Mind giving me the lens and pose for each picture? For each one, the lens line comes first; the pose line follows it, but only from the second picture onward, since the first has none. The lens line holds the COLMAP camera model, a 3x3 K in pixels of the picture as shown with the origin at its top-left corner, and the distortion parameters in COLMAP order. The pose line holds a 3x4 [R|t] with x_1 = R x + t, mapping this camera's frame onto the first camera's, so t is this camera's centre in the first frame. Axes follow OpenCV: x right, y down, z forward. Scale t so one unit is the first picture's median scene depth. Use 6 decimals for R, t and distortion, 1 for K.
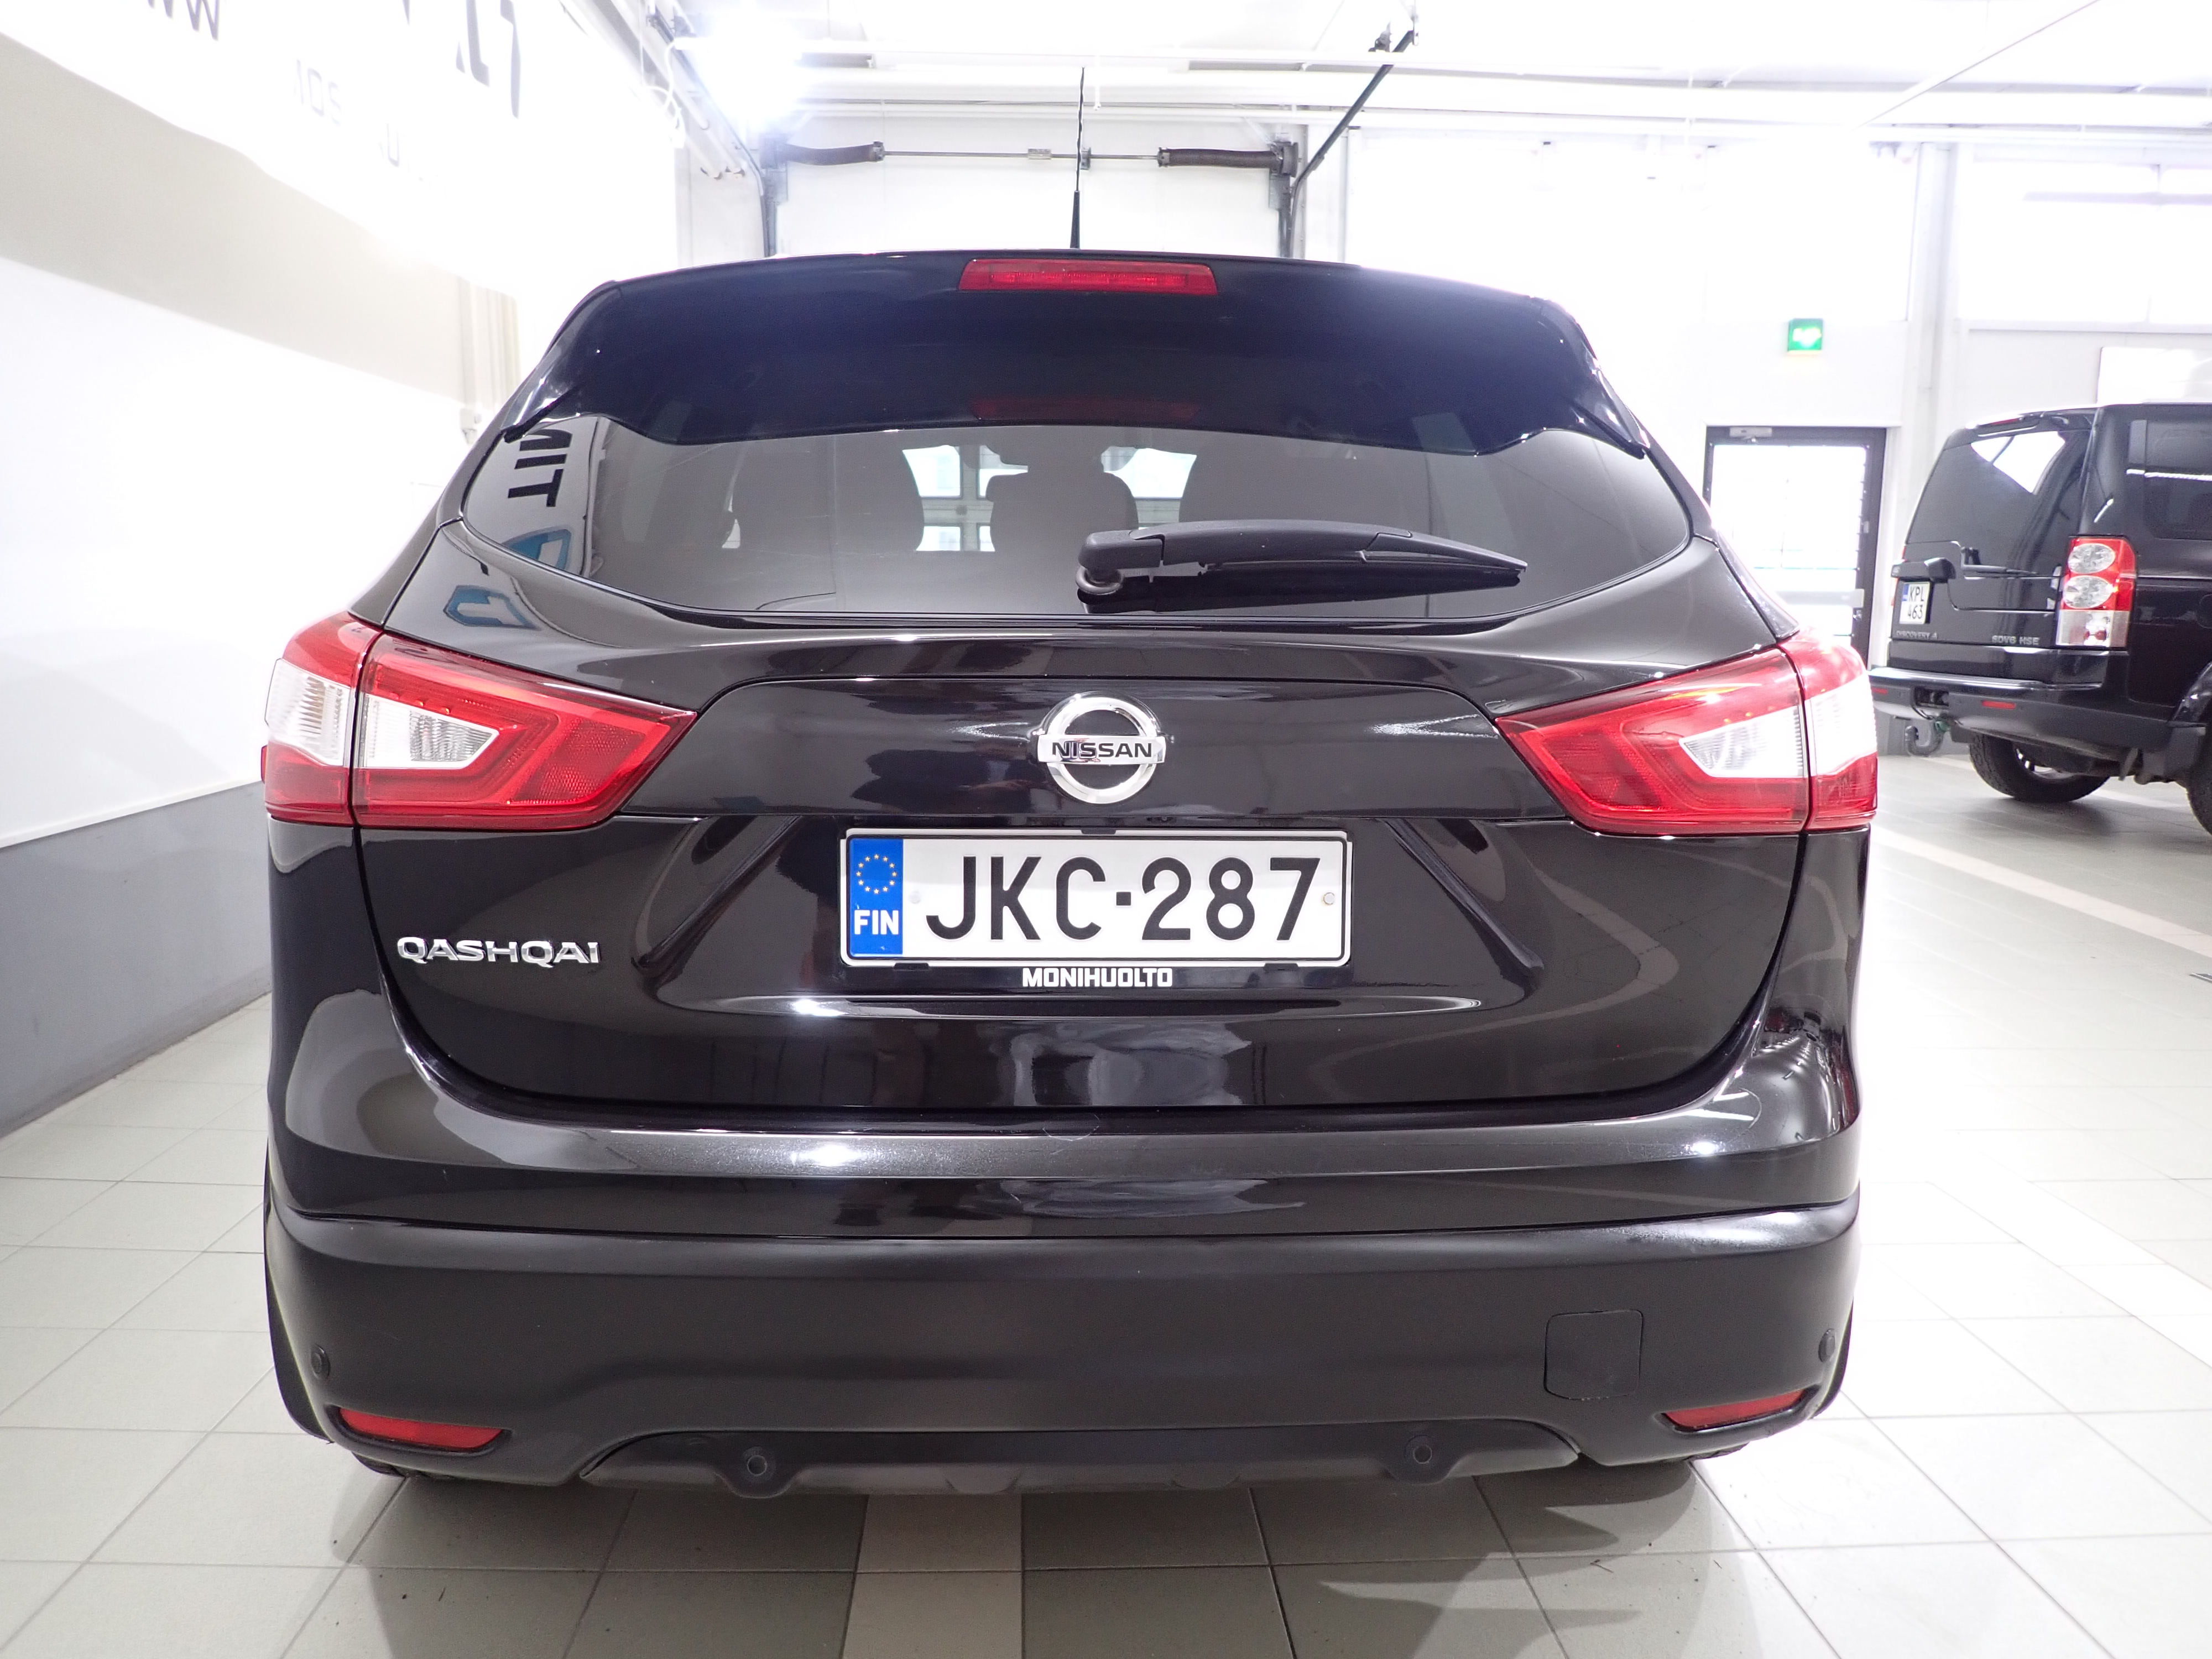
lens RADIAL K [[1664.5, 0, 1096.6], [0, 1664.5, 841.3], [0, 0, 1]] dist [-0.014131, 0.001834]
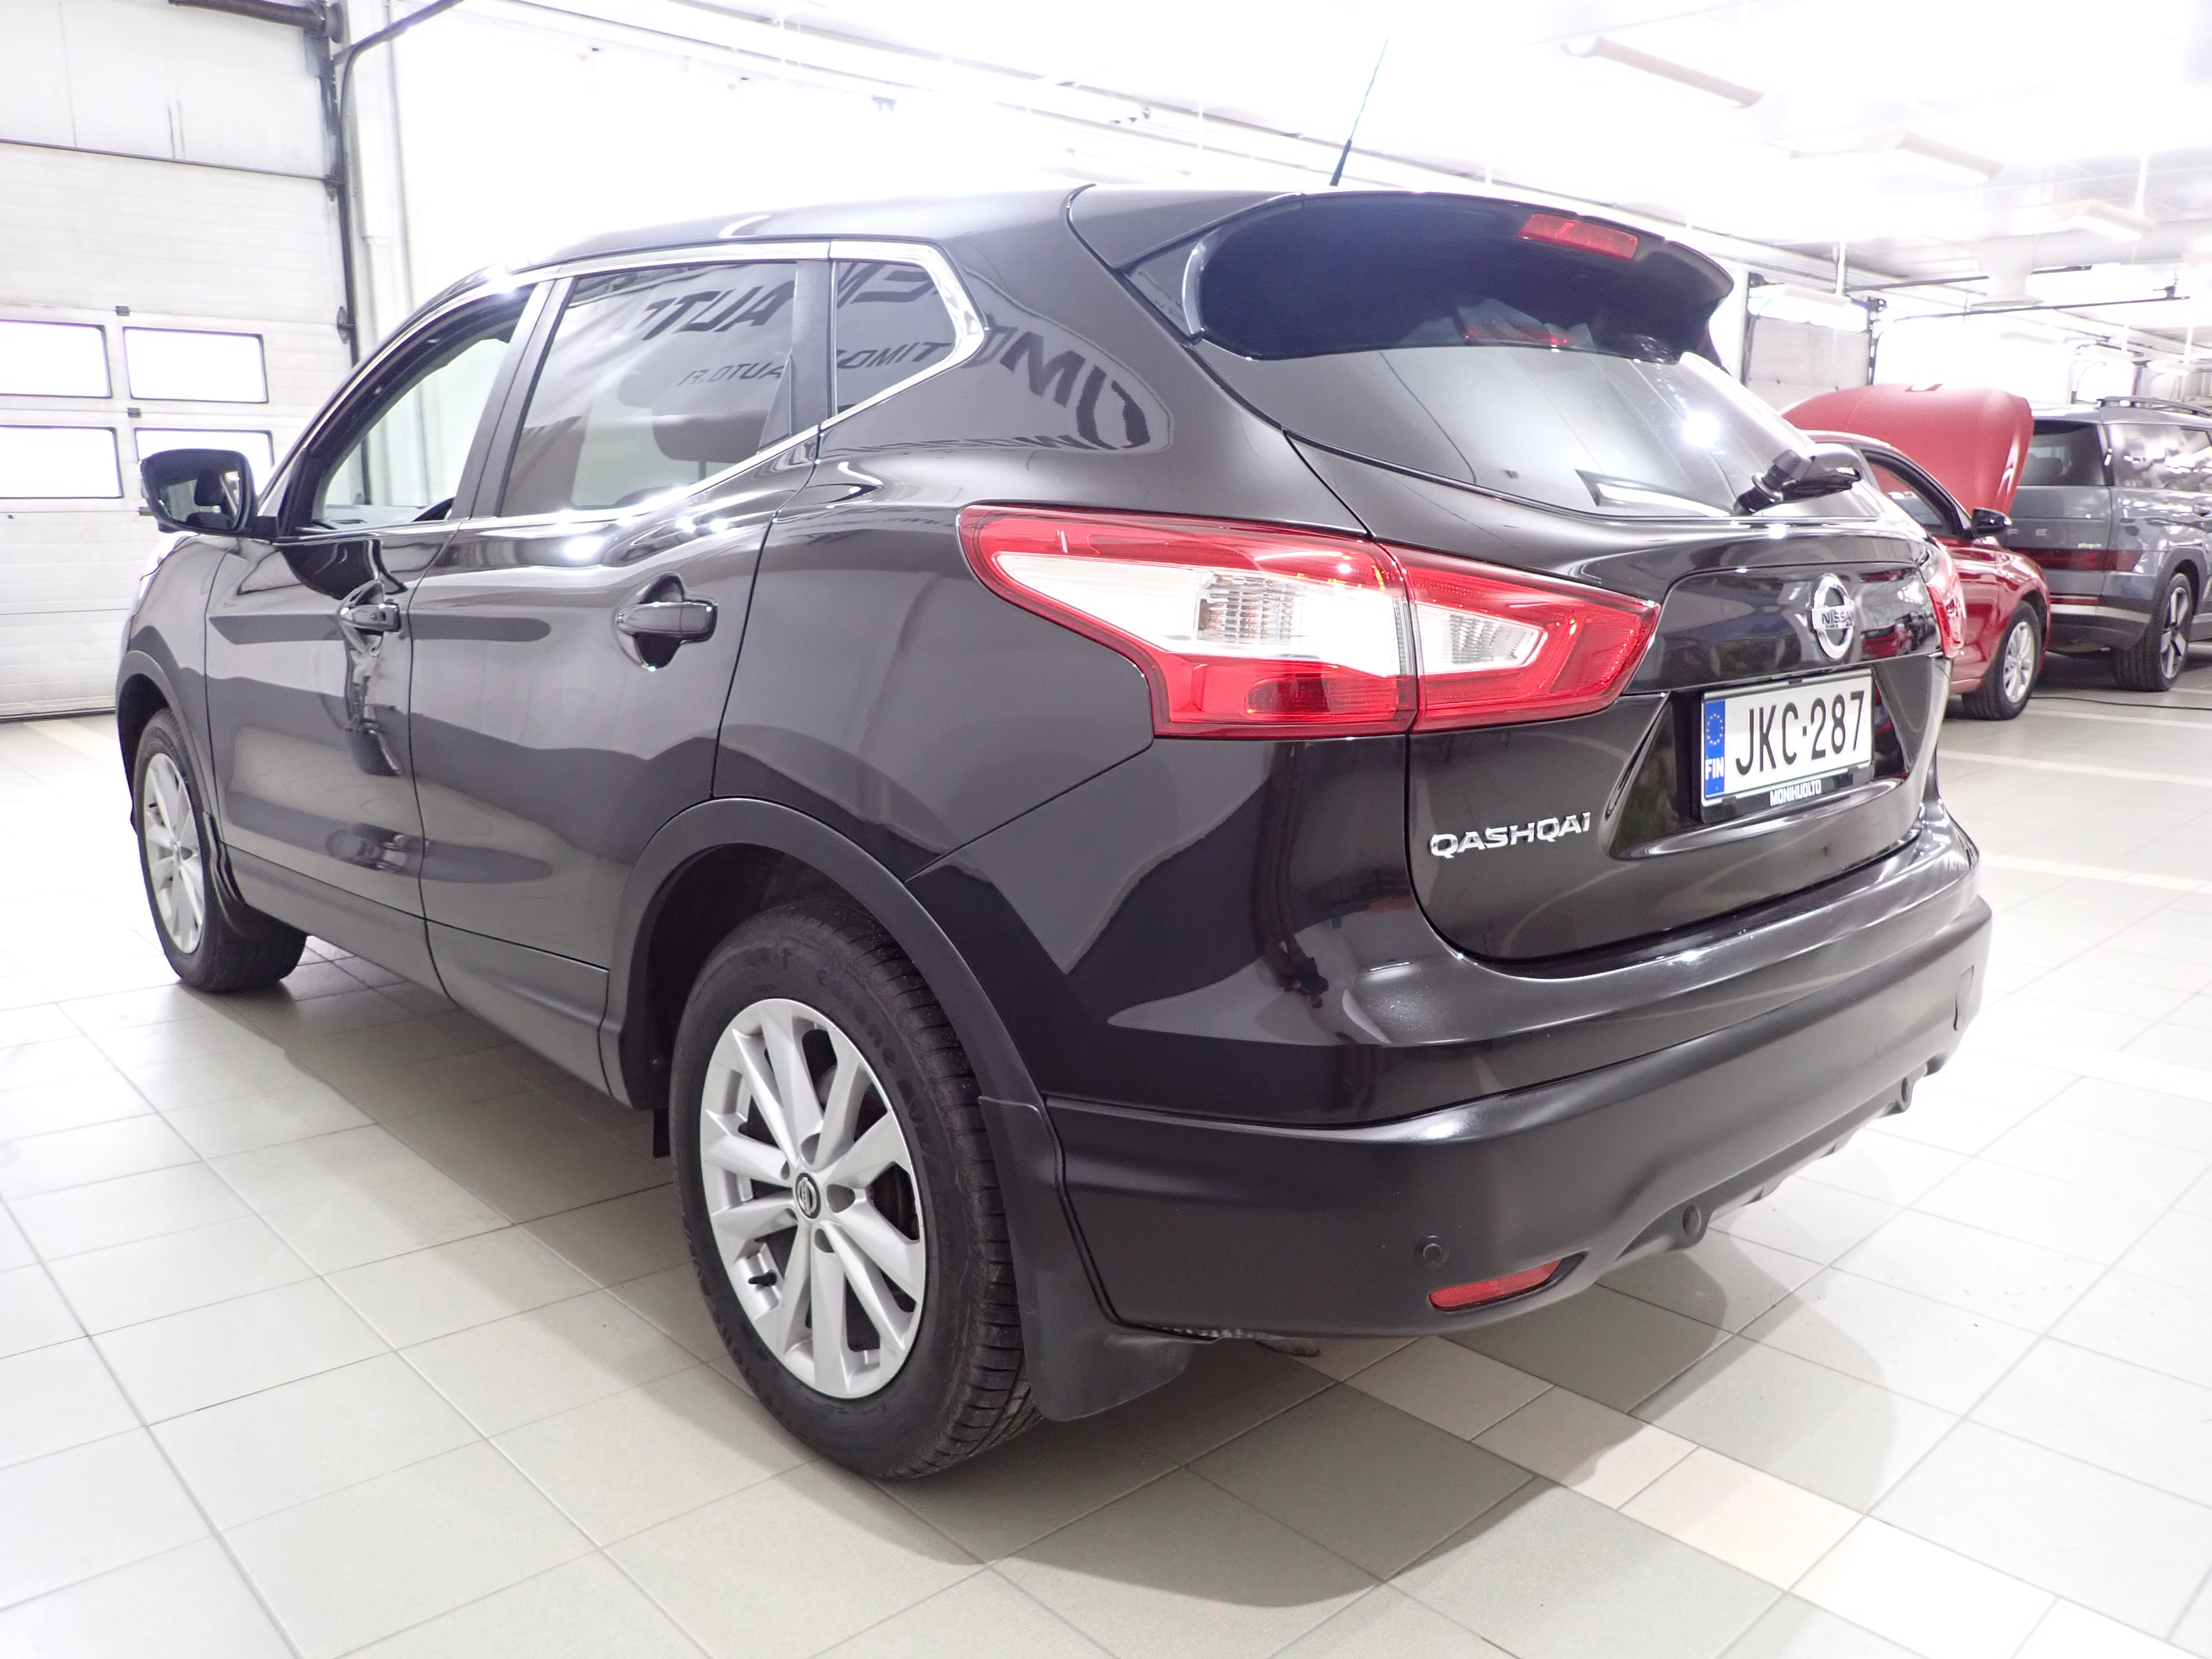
lens RADIAL K [[1621.5, 0, 1089.4], [0, 1621.5, 866.5], [0, 0, 1]] dist [-0.009860, 0.002861]
pose [[0.764366, -0.146444, 0.627933, -1.247918], [0.102119, 0.989070, 0.106360, -0.054478], [-0.636645, -0.017174, 0.770966, 0.360835]]
